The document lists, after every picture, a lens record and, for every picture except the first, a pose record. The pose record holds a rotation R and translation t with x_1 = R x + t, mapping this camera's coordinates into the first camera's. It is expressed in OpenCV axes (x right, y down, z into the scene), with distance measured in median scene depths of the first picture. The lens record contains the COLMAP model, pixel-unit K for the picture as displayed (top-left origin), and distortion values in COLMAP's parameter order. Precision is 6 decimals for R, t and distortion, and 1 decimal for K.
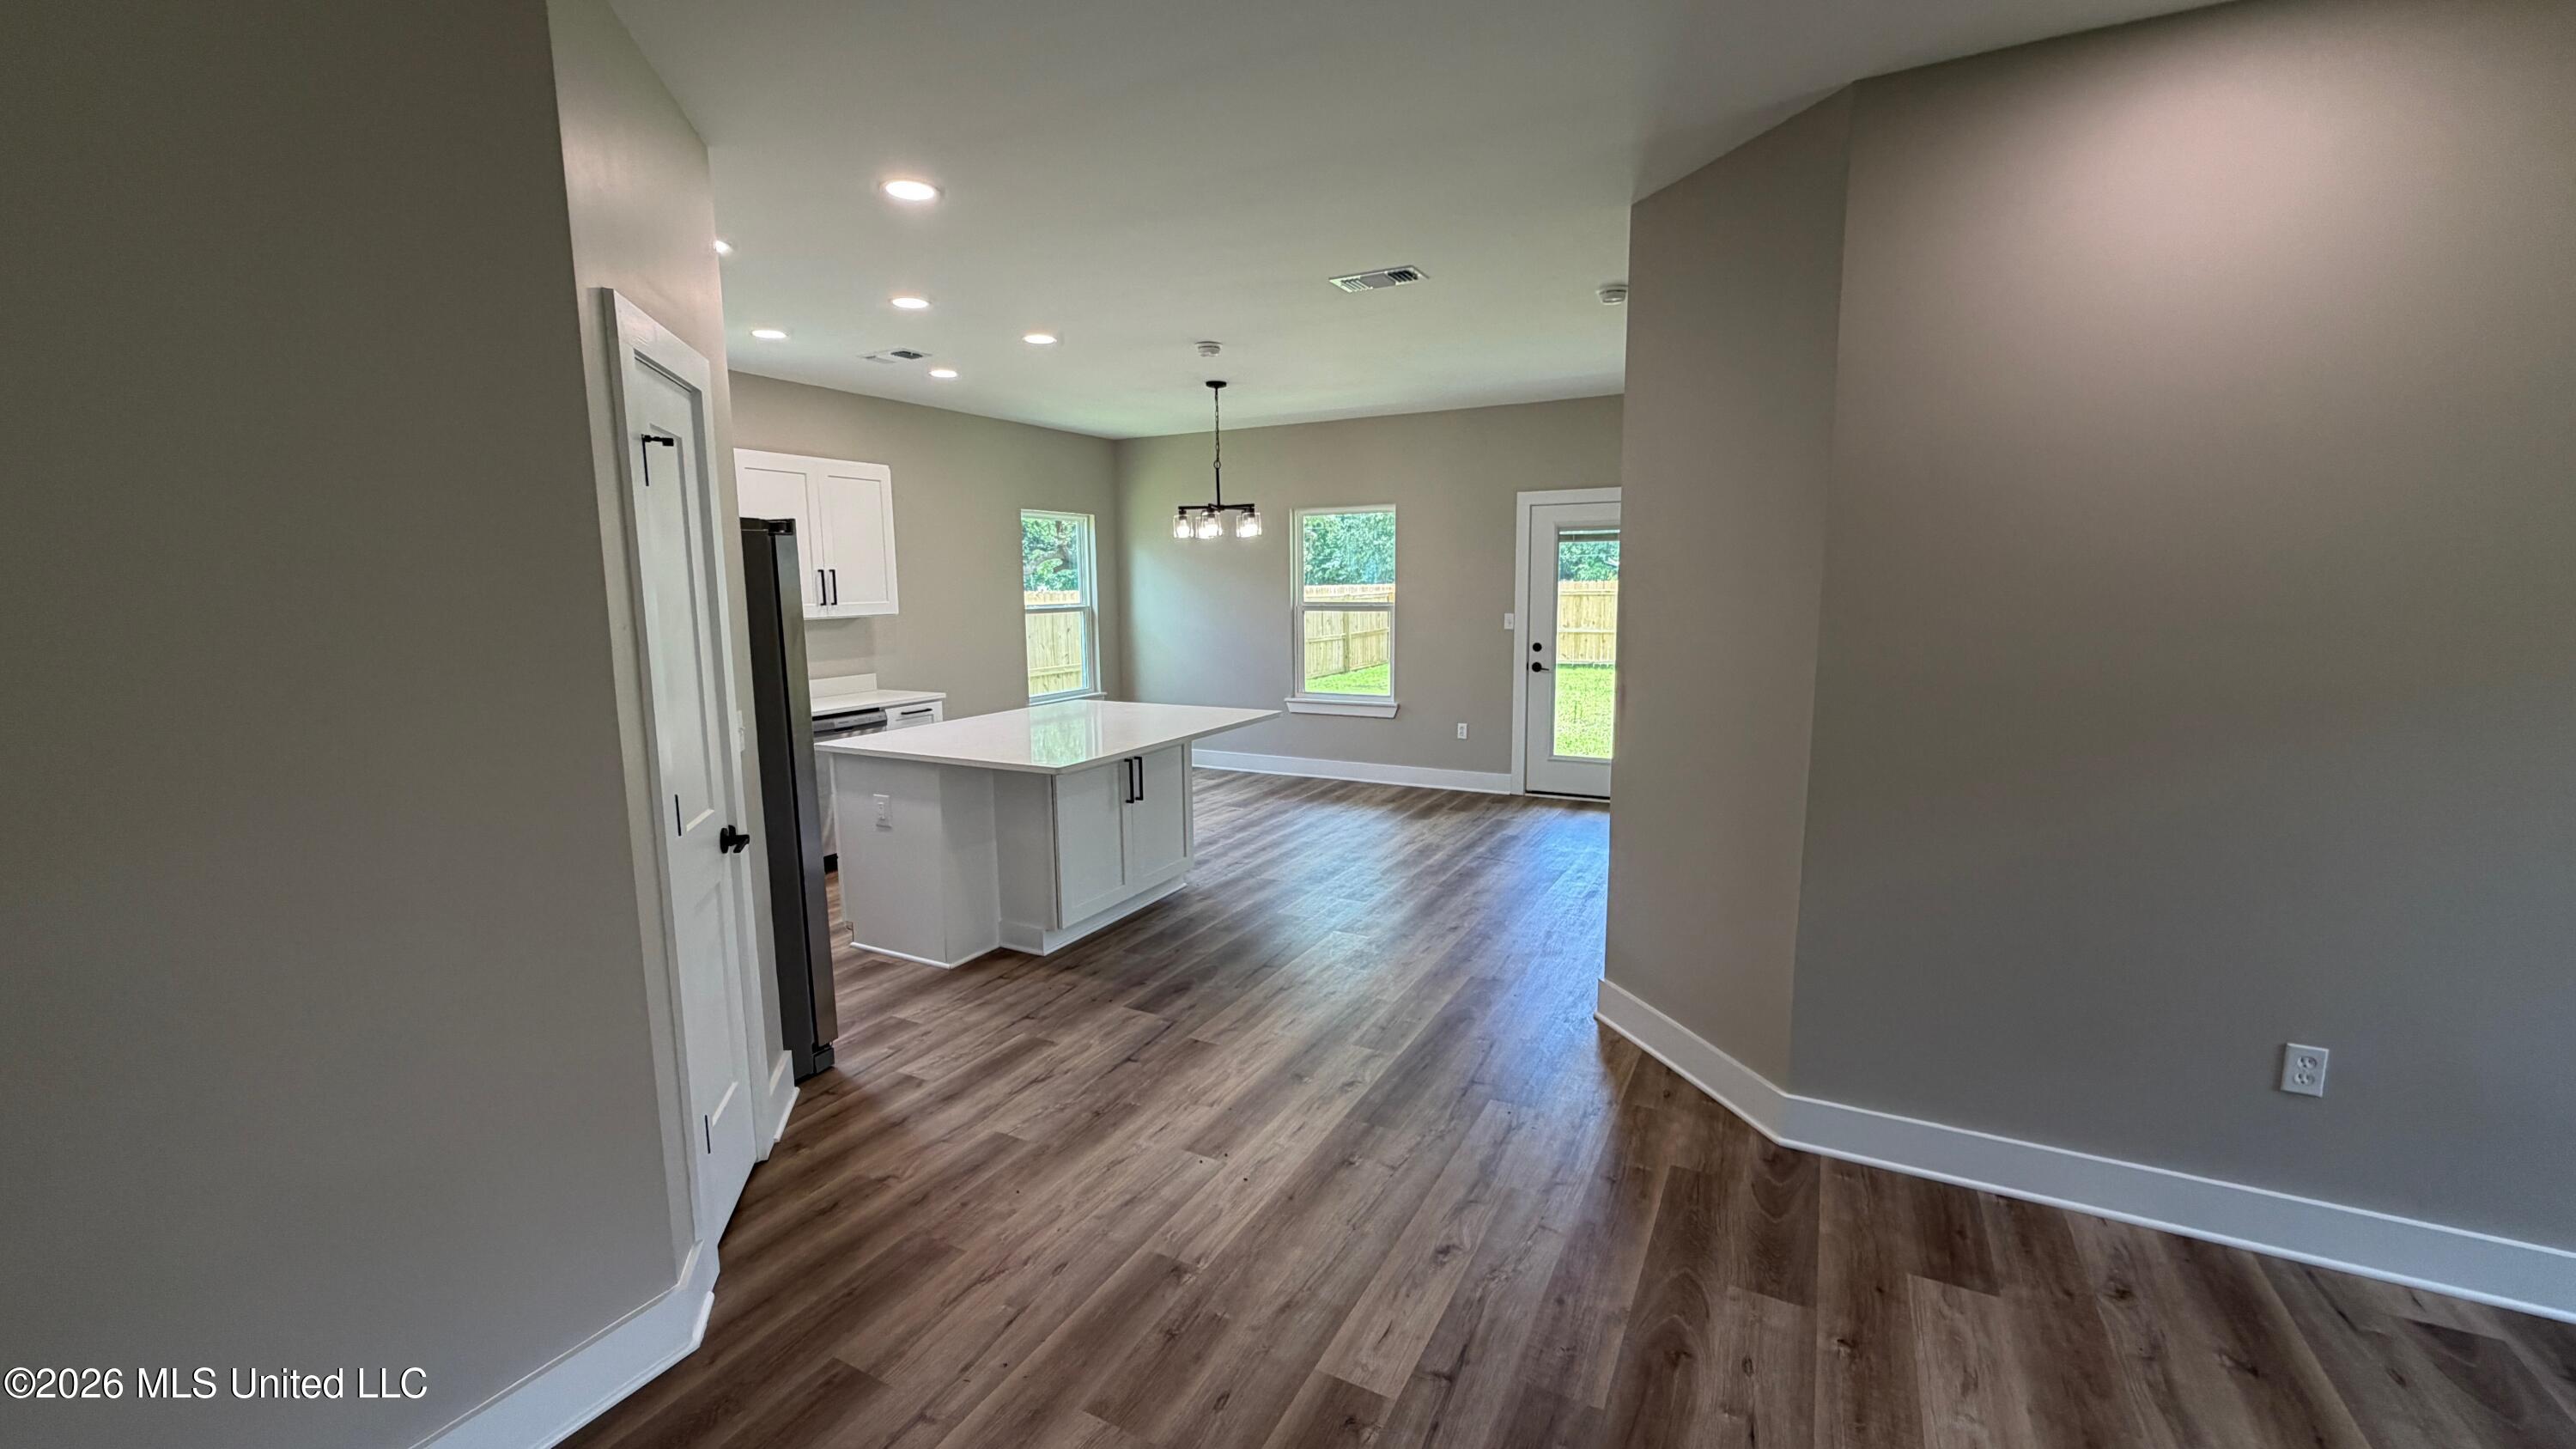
lens RADIAL K [[1026.6, 0, 1279.0], [0, 1026.6, 726.1], [0, 0, 1]] dist [0.000277, 0.000380]
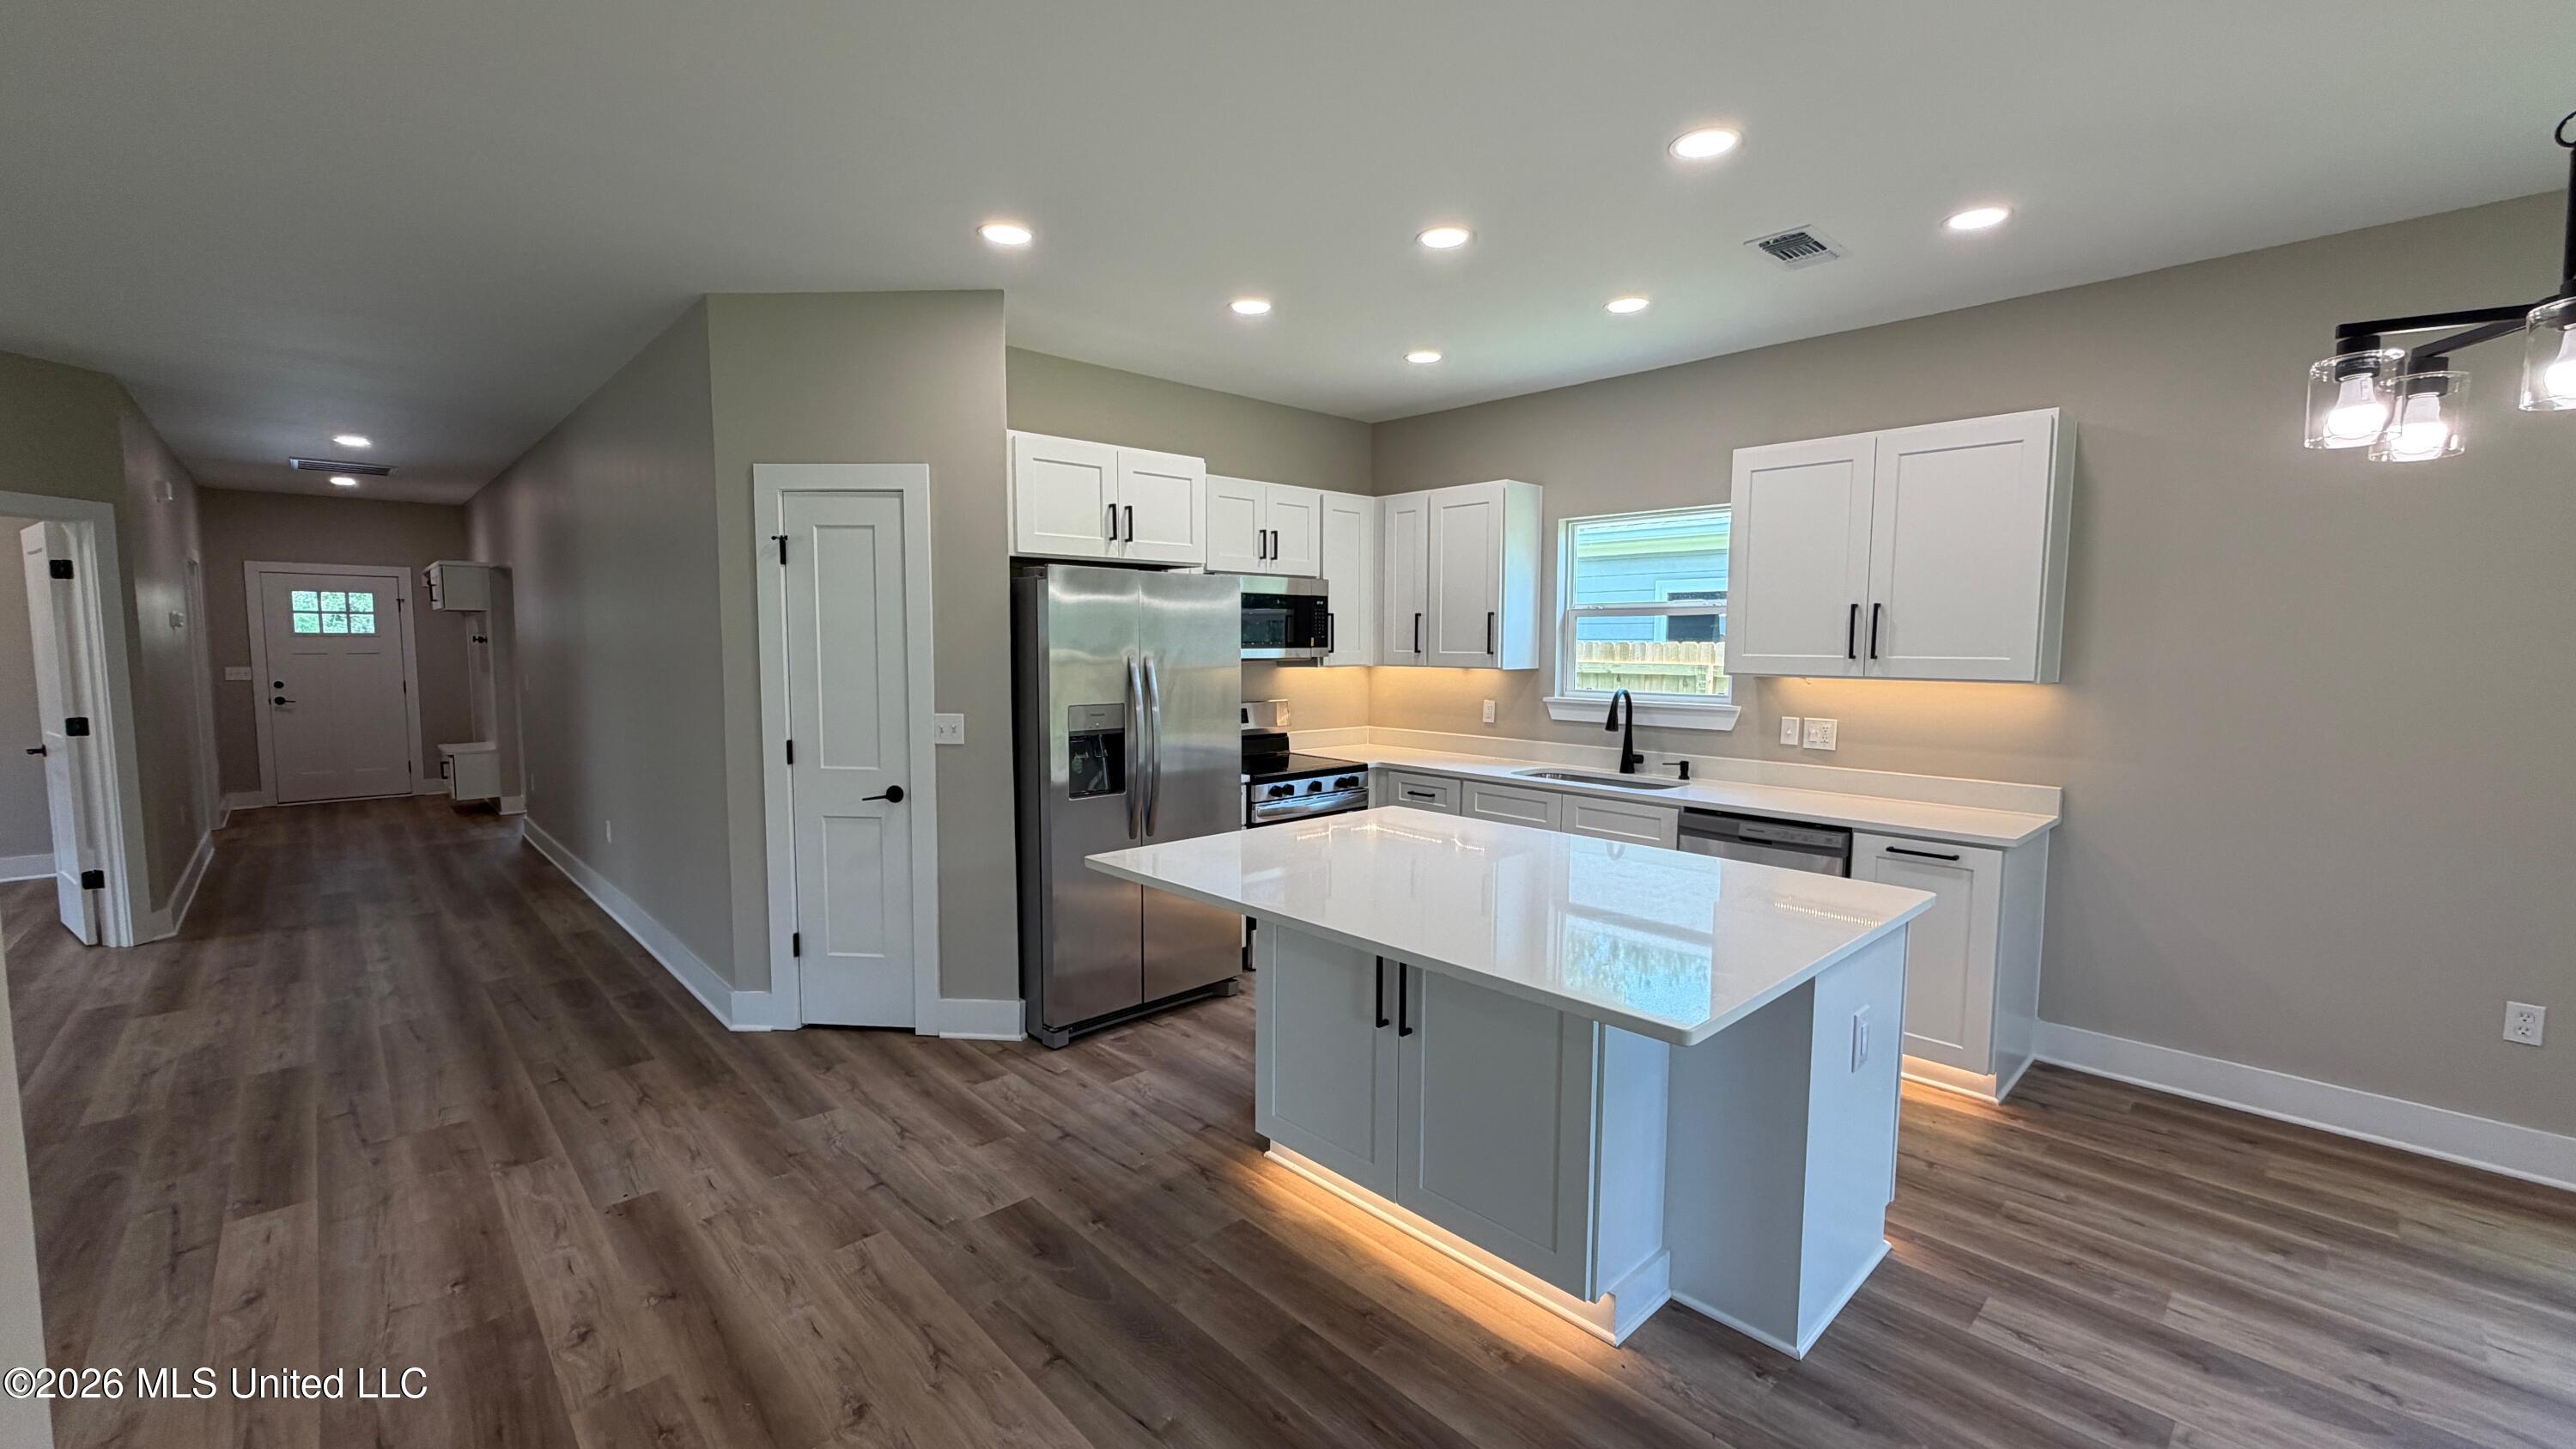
lens RADIAL K [[1026.6, 0, 1279.0], [0, 1026.6, 726.1], [0, 0, 1]] dist [0.000277, 0.000380]
pose [[-0.323873, 0.090355, -0.941776, 0.492164], [-0.133654, 0.981077, 0.140088, -0.198454], [0.936613, 0.171243, -0.305668, 1.459405]]
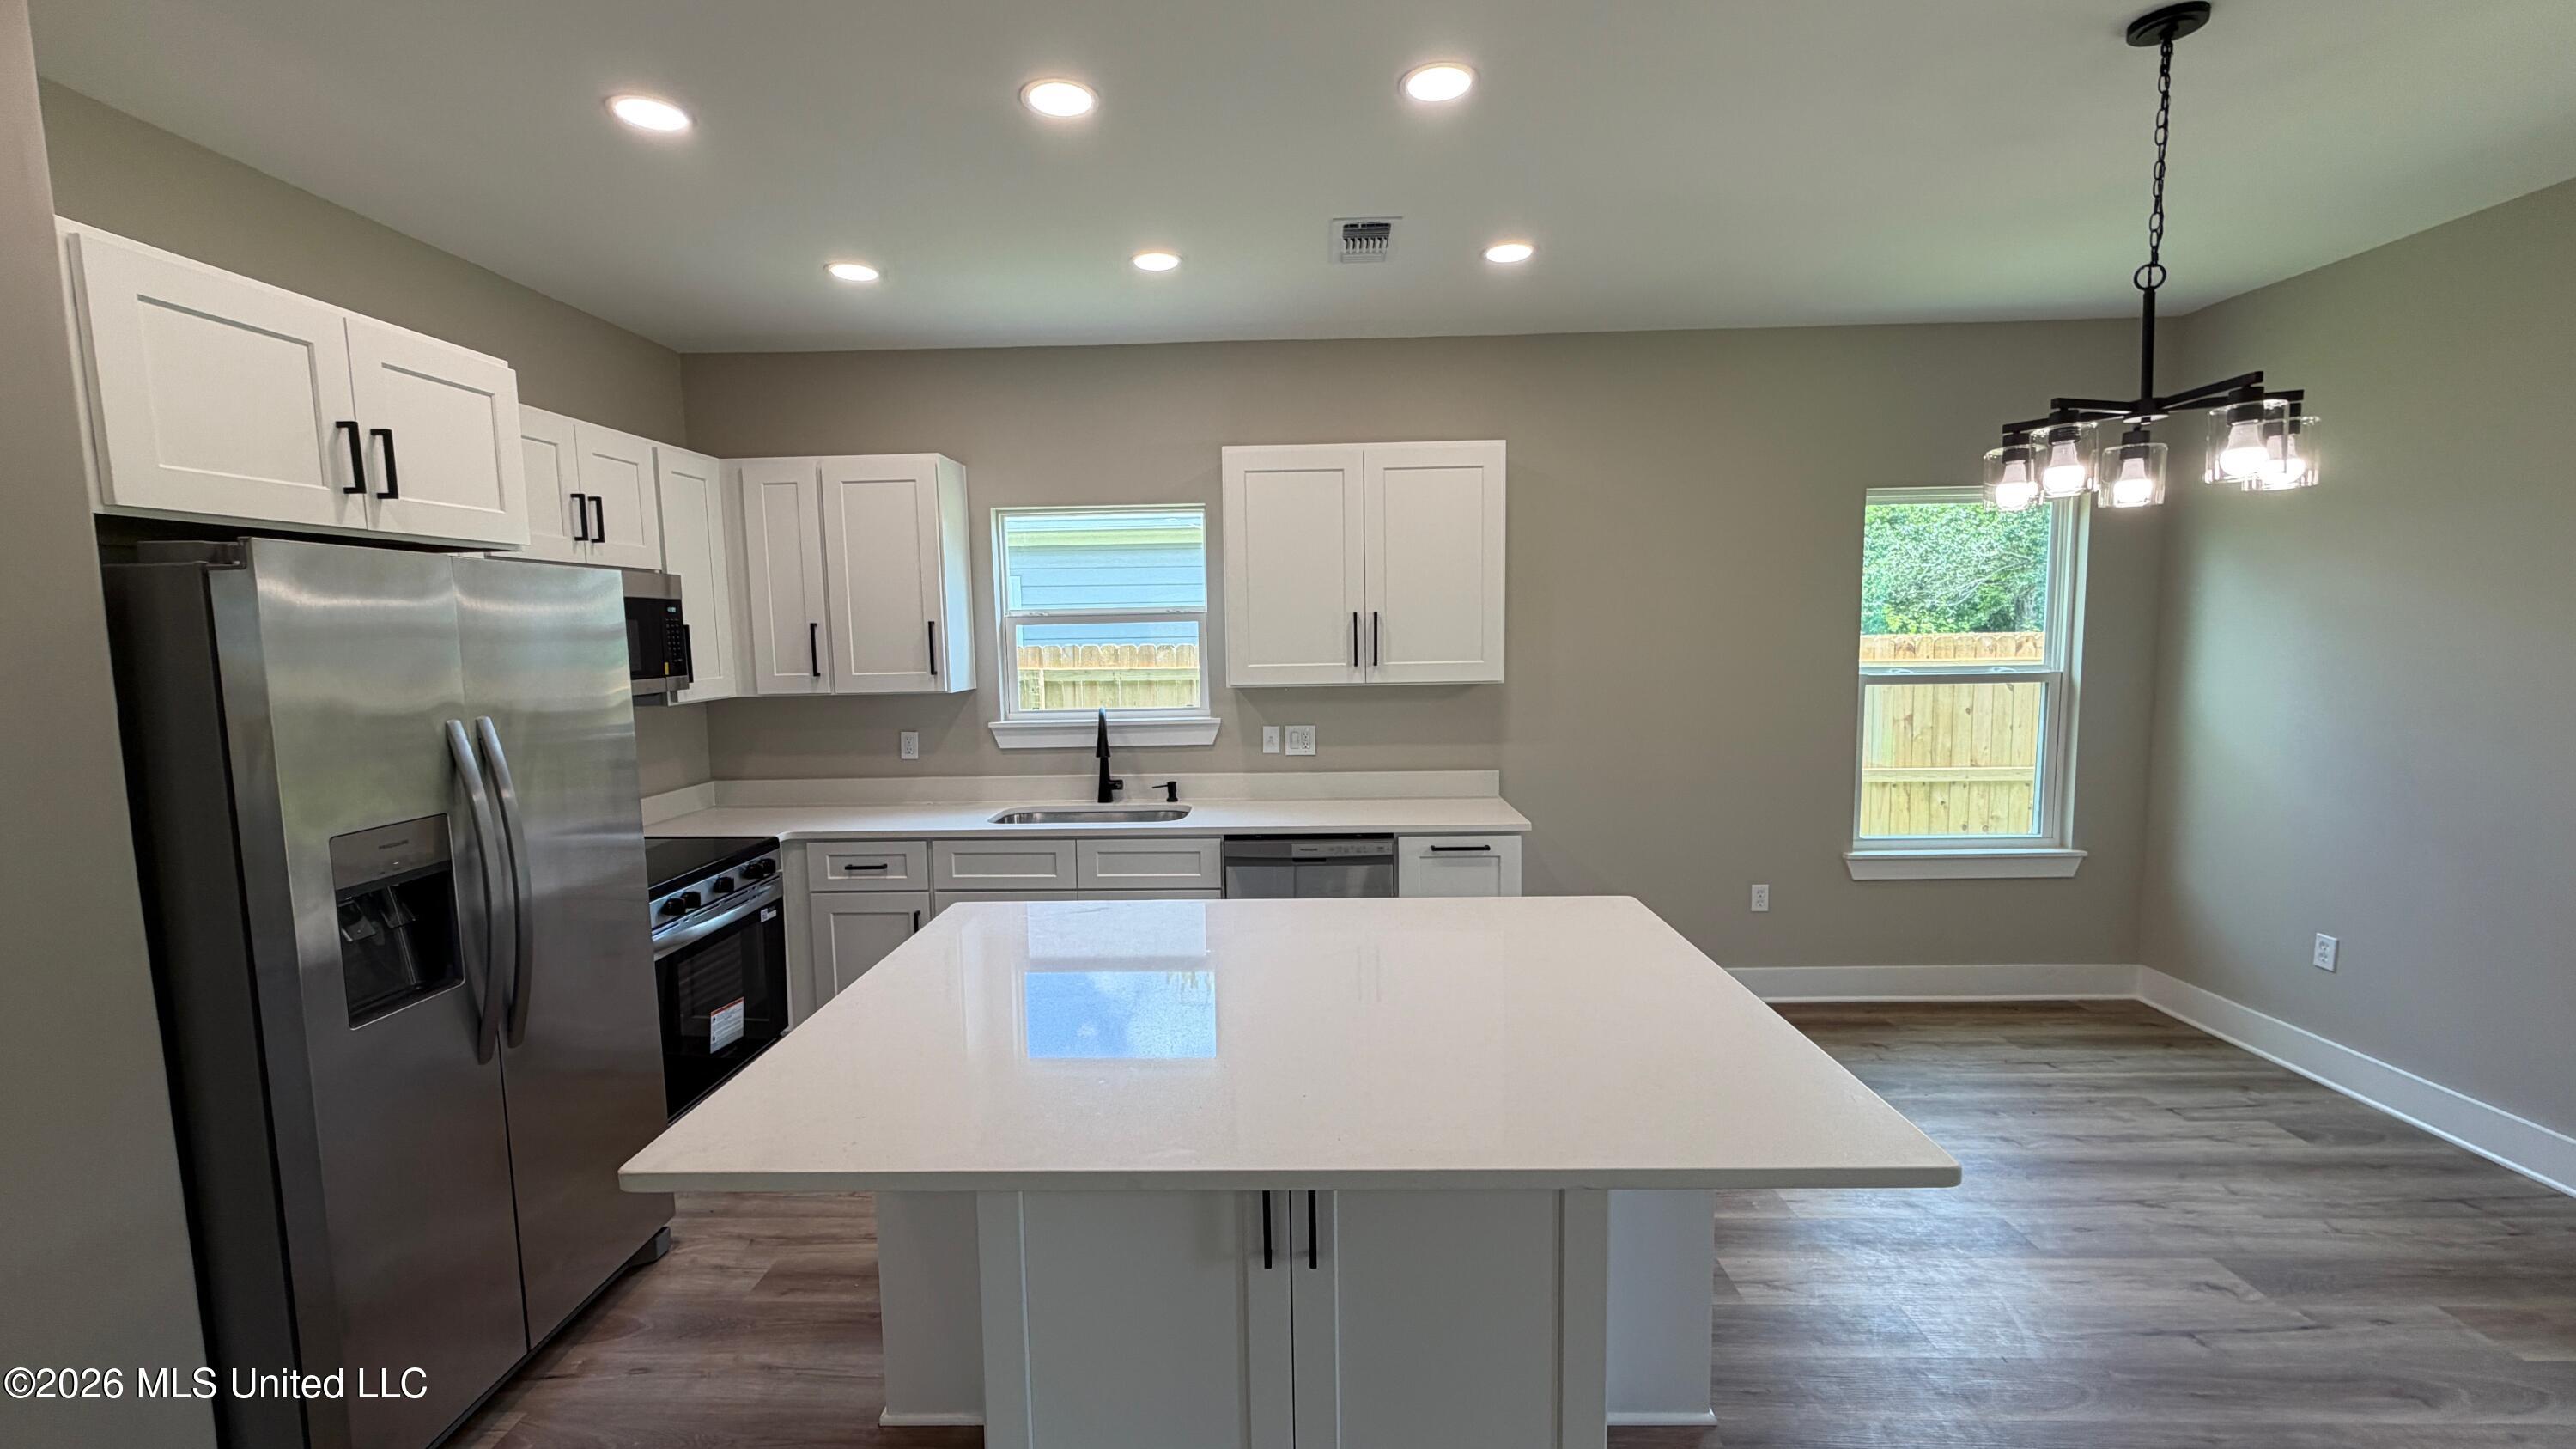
lens RADIAL K [[1026.6, 0, 1279.0], [0, 1026.6, 726.1], [0, 0, 1]] dist [0.000277, 0.000380]
pose [[0.445308, 0.088732, -0.890970, 0.209713], [-0.113209, 0.992671, 0.042279, -0.169558], [0.888192, 0.082038, 0.452089, 1.103406]]
